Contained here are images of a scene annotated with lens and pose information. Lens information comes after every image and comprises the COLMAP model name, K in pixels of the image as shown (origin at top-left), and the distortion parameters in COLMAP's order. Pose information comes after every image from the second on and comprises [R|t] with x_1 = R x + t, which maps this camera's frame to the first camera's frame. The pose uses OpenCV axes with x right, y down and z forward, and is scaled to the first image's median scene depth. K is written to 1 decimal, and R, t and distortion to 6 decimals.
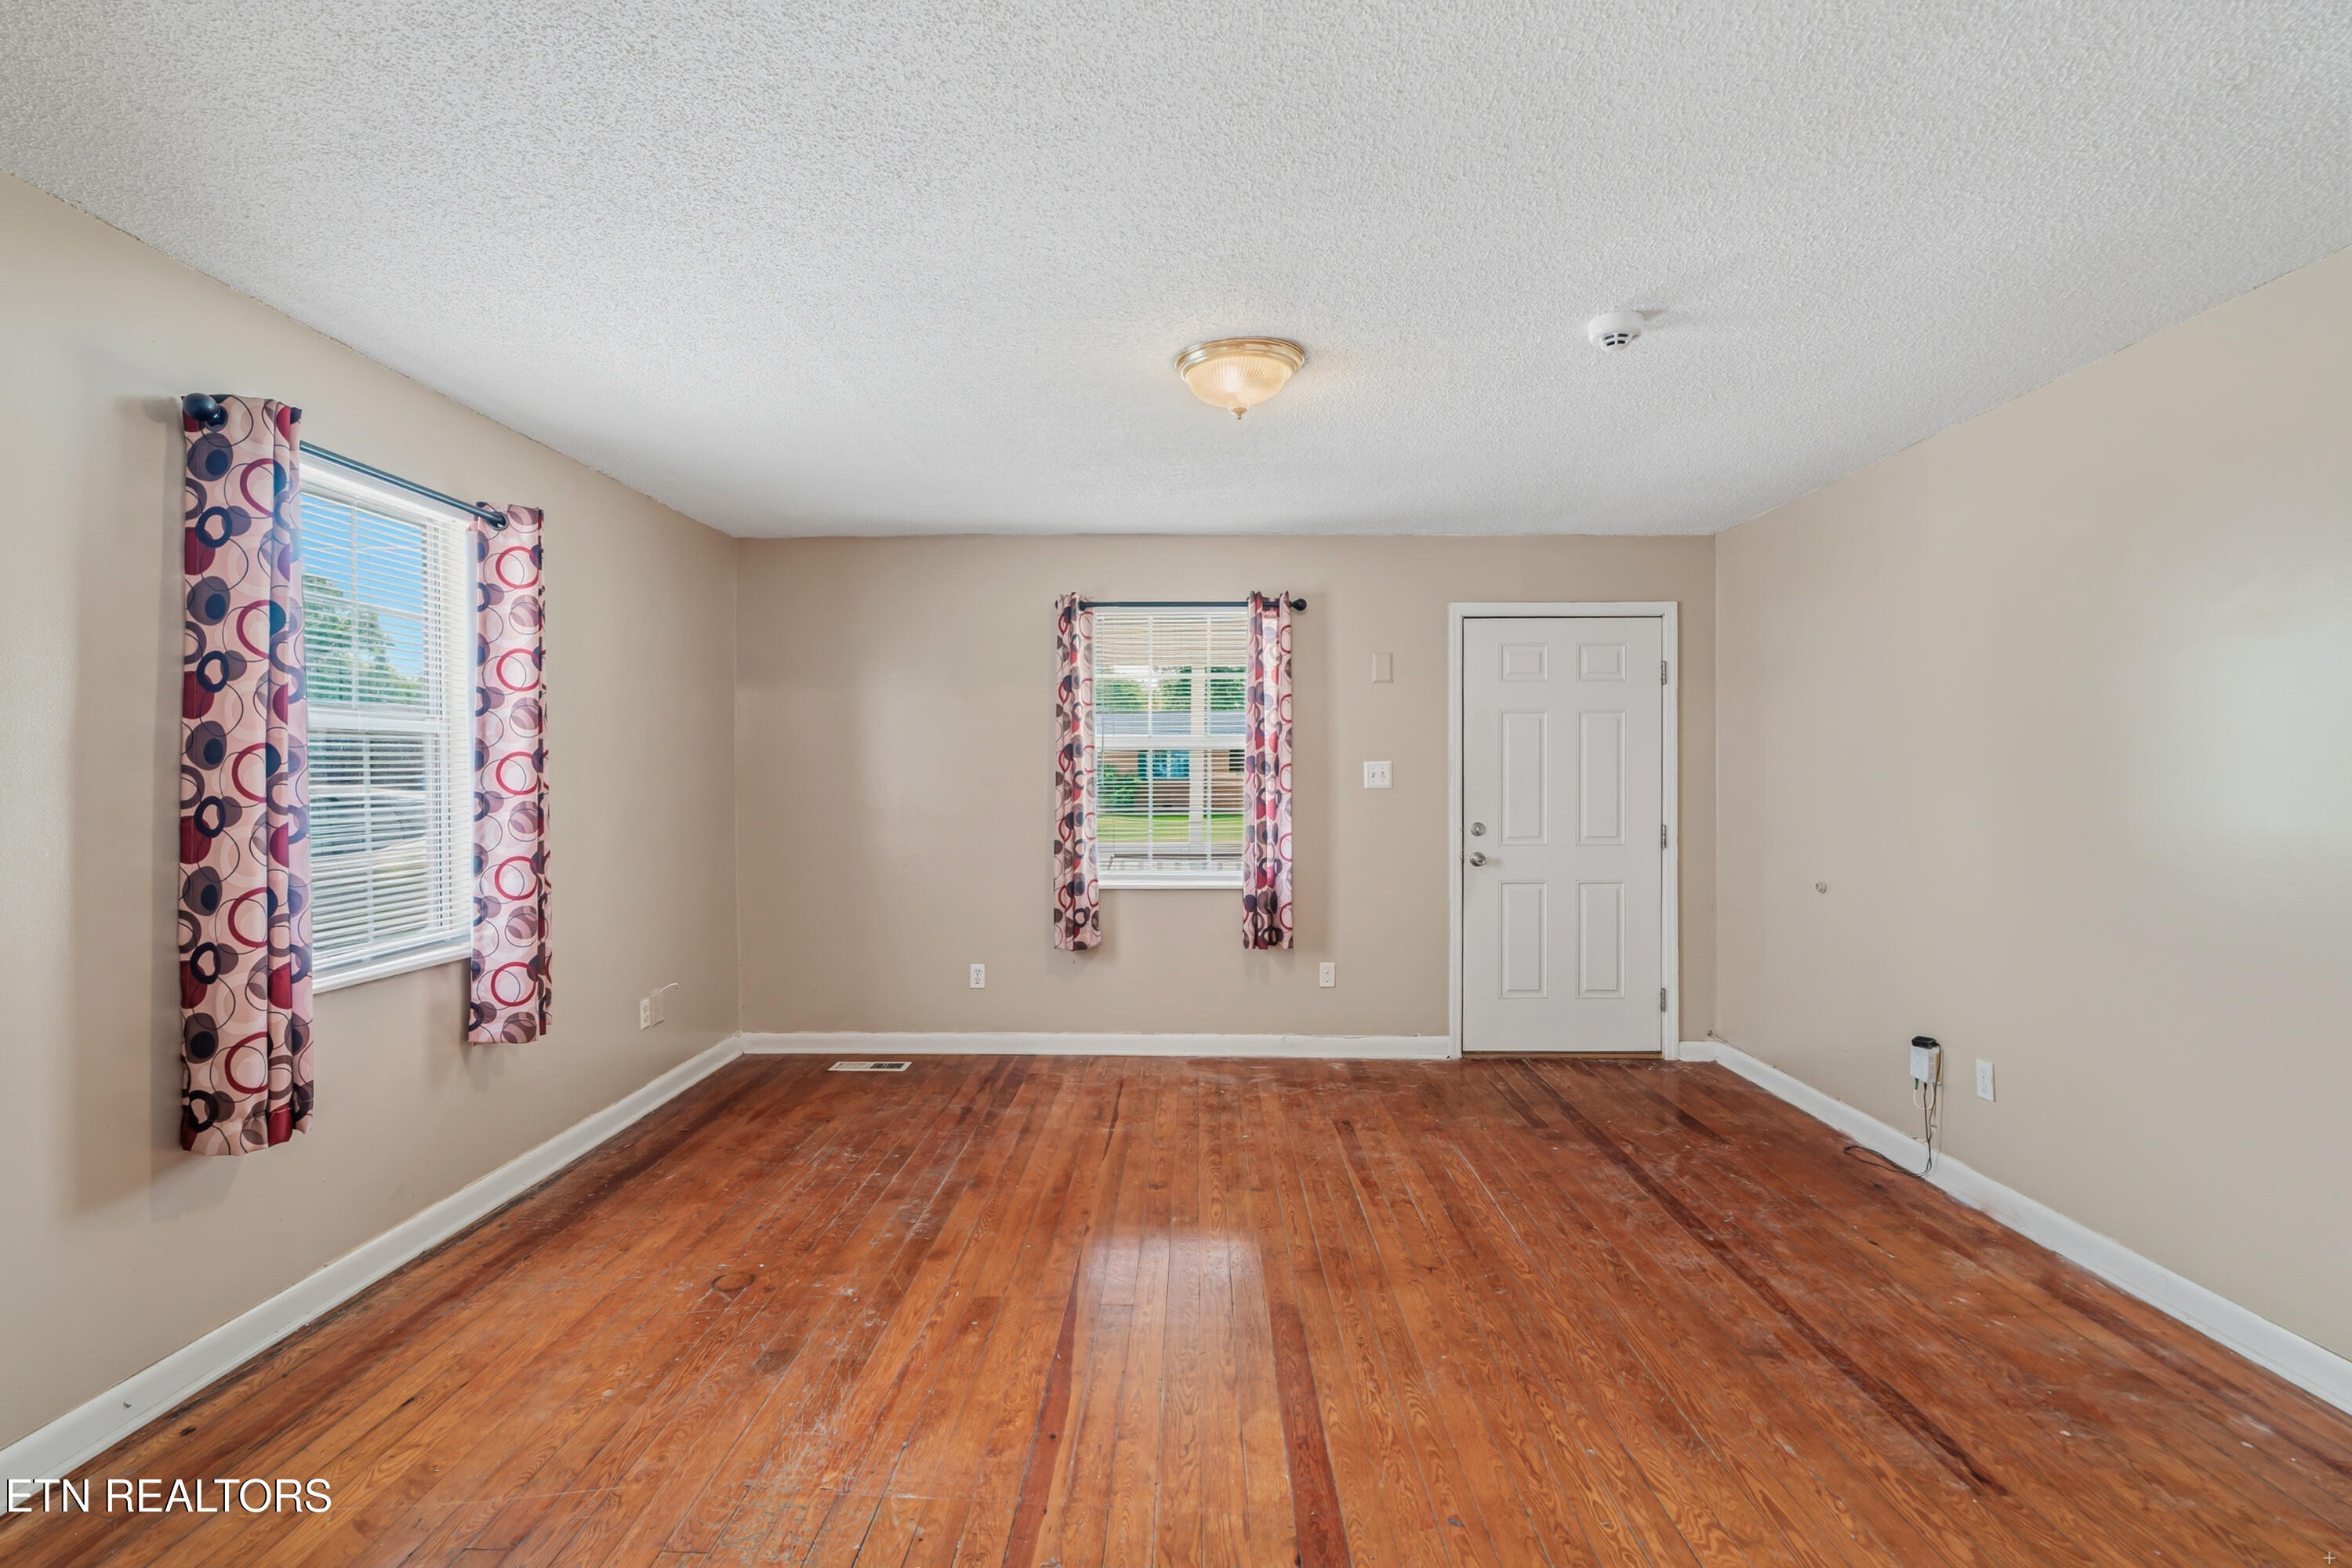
lens RADIAL K [[1069.2, 0, 1176.4], [0, 1069.2, 776.6], [0, 0, 1]] dist [-0.003540, 0.000762]
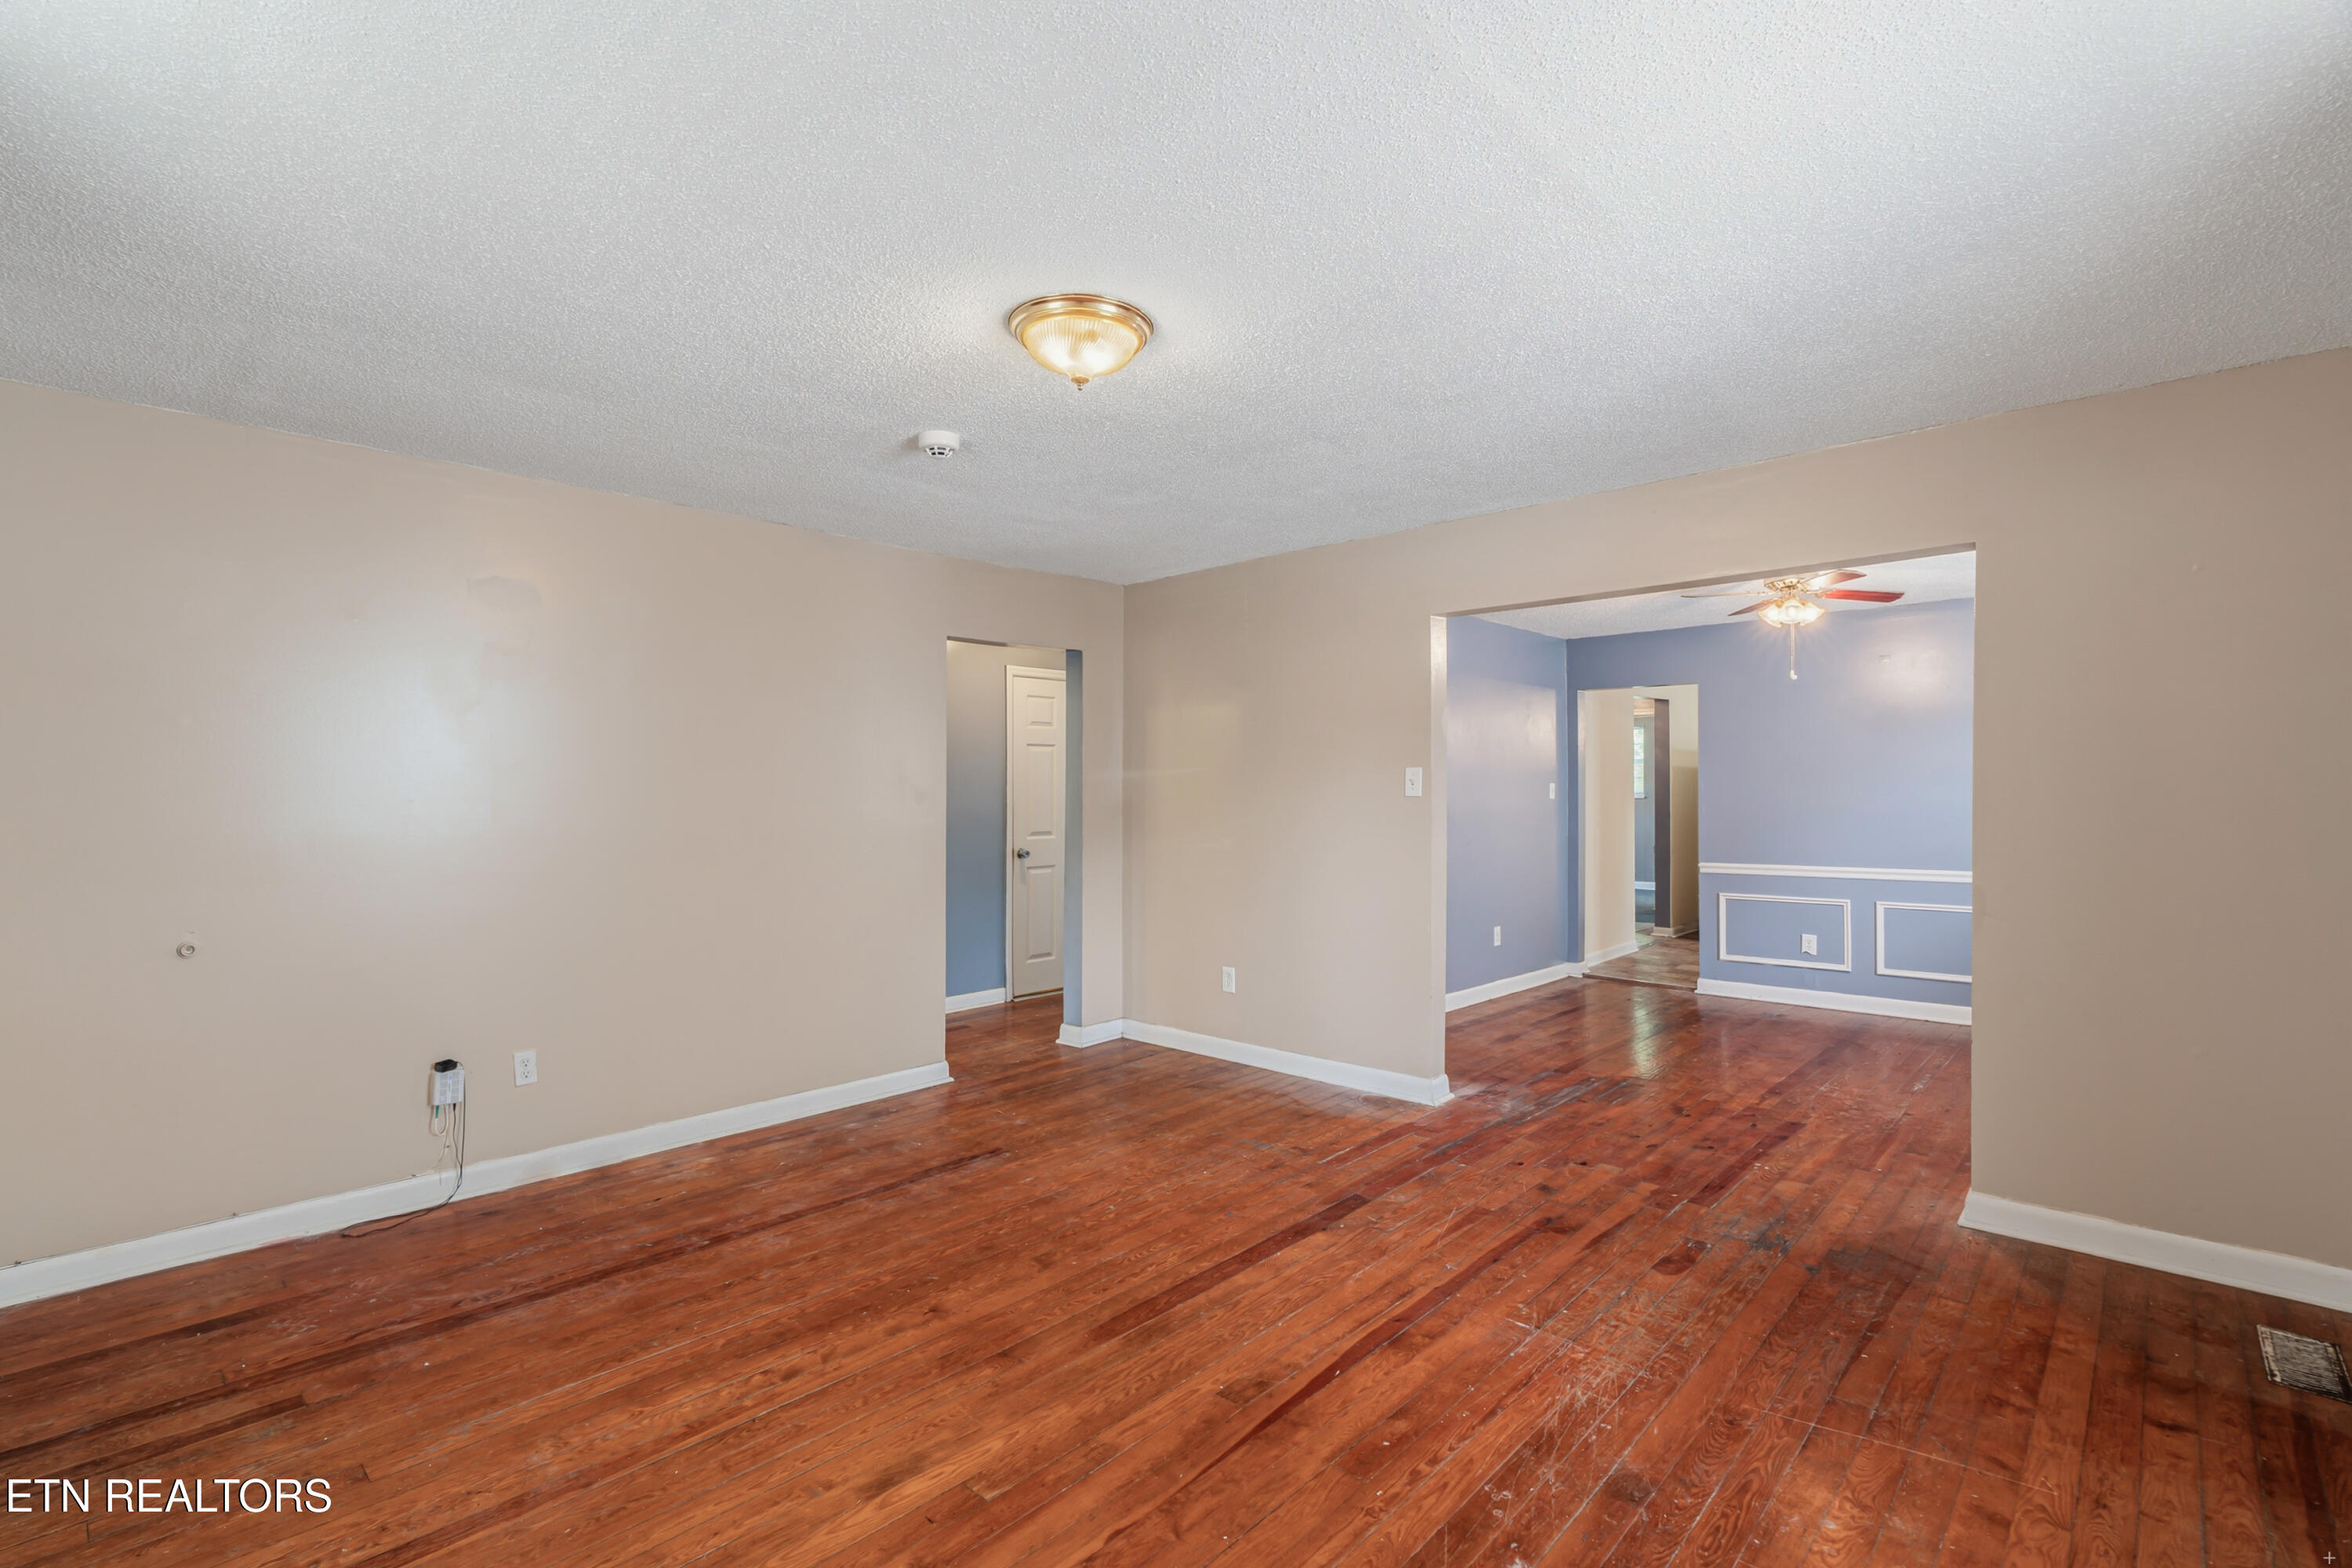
lens RADIAL K [[1069.2, 0, 1167.5], [0, 1069.2, 785.3], [0, 0, 1]] dist [-0.003540, 0.000762]
pose [[-0.737775, 0.006478, 0.675016, -0.550498], [0.005651, 0.999978, -0.003420, -0.005226], [-0.675023, 0.001291, -0.737795, 1.509983]]
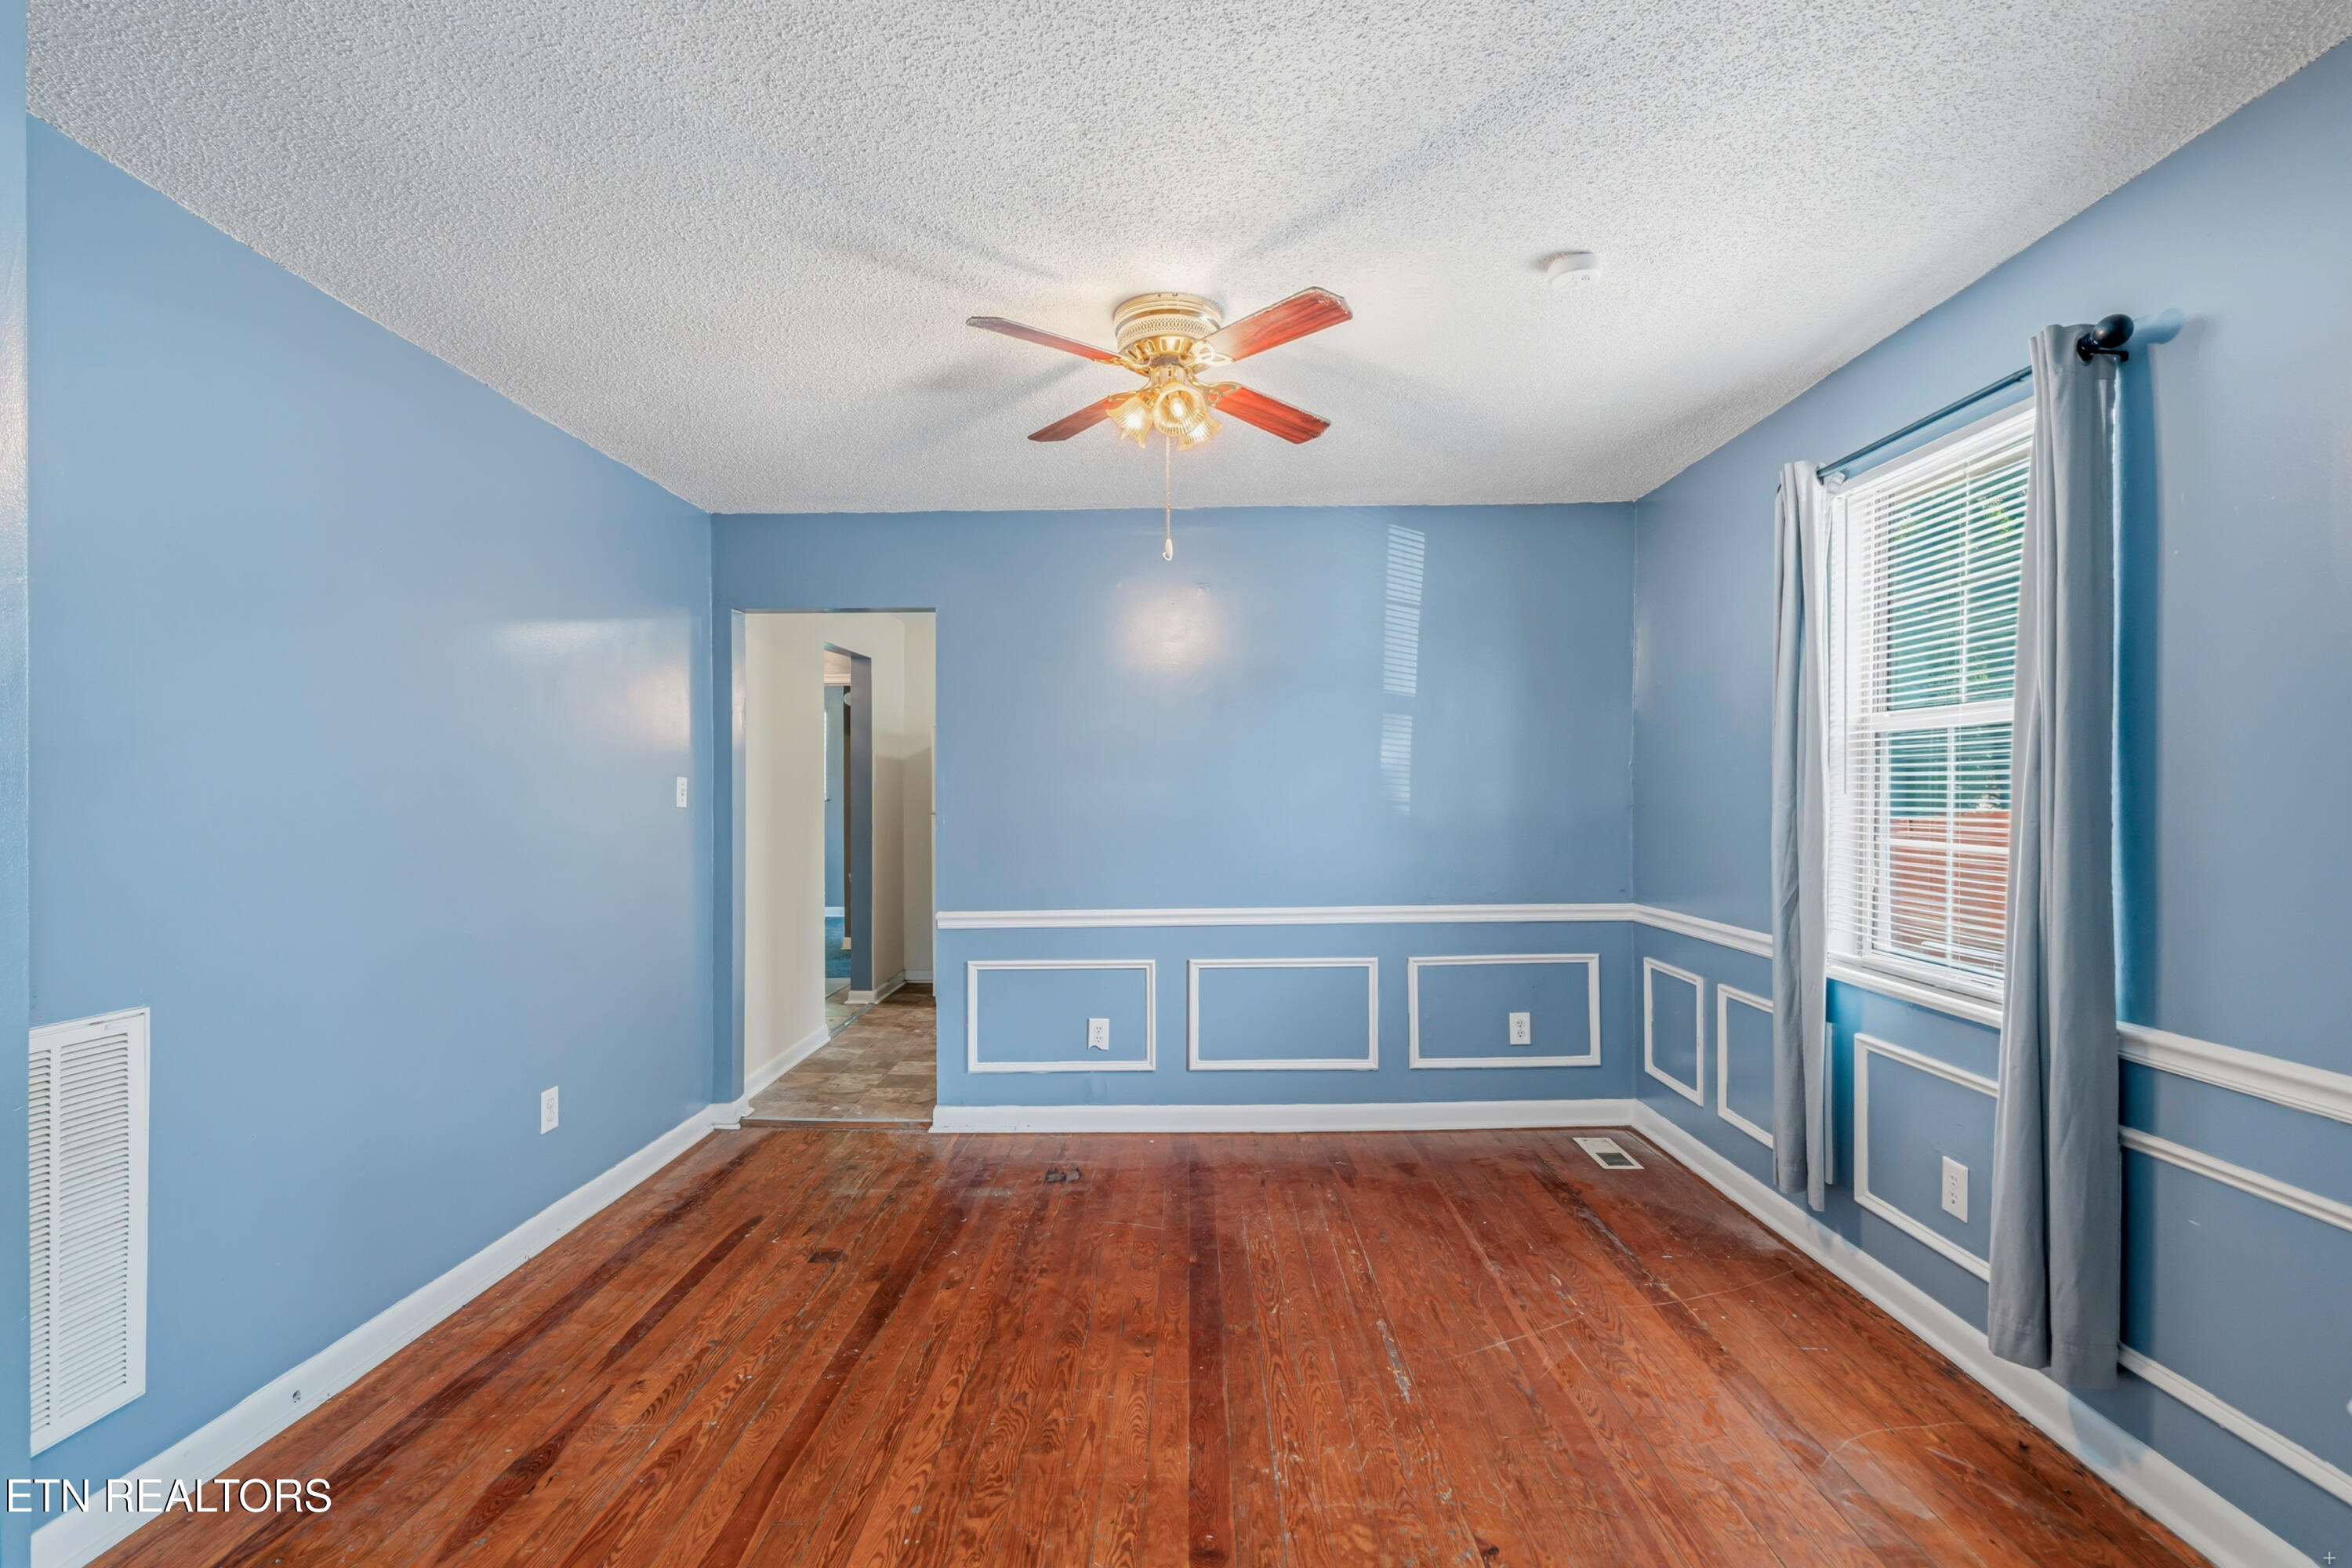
lens RADIAL K [[1069.2, 0, 1174.8], [0, 1069.2, 783.6], [0, 0, 1]] dist [-0.003540, 0.000762]
pose [[-0.999964, 0.007289, -0.004366, -0.138052], [0.007290, 0.999973, -0.000132, -0.002506], [0.004365, -0.000164, -0.999990, 0.398938]]
